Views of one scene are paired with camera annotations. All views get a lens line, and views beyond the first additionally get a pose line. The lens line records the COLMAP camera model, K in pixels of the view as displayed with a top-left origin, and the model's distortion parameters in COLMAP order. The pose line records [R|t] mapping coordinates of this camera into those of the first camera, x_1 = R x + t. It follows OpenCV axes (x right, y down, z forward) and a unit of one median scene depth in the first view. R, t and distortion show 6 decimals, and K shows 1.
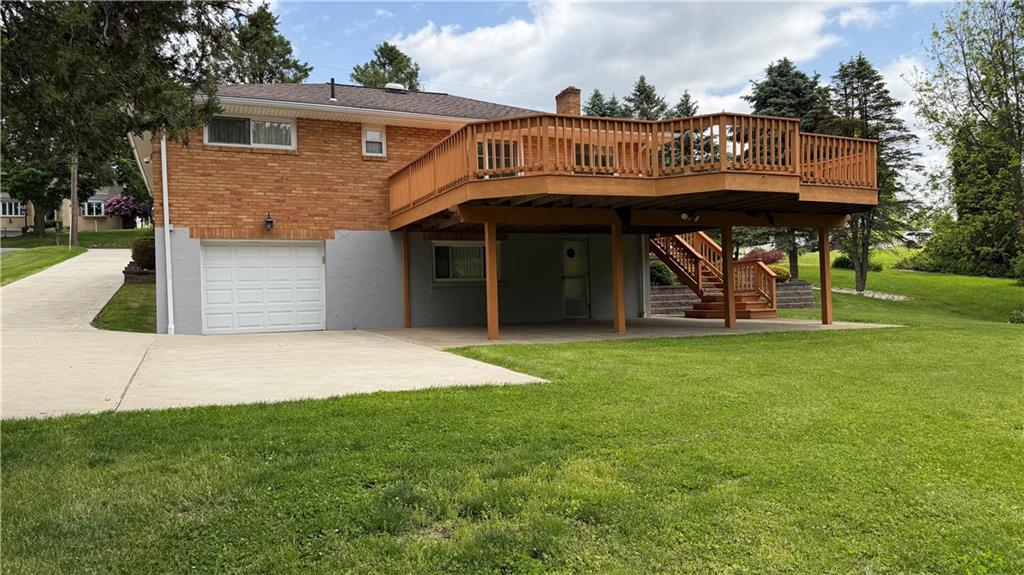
lens RADIAL K [[695.5, 0, 509.5], [0, 695.5, 289.6], [0, 0, 1]] dist [0.059263, -0.004723]
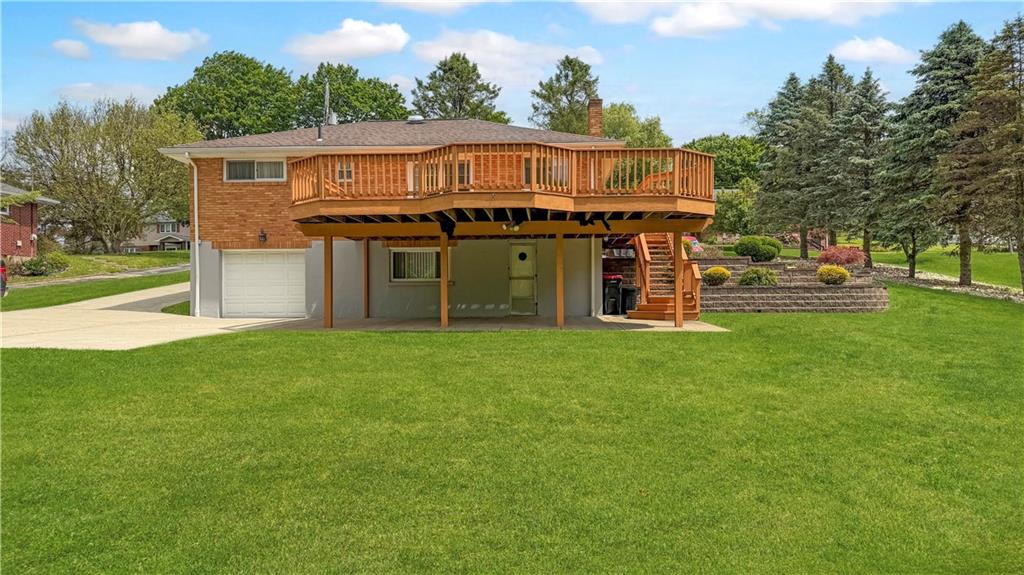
lens RADIAL K [[695.5, 0, 509.5], [0, 695.5, 289.6], [0, 0, 1]] dist [0.059263, -0.004723]
pose [[0.909390, 0.013718, -0.415718, 0.567361], [-0.011439, 0.999903, 0.007971, -0.008024], [0.415787, -0.002493, 0.909459, -0.030430]]
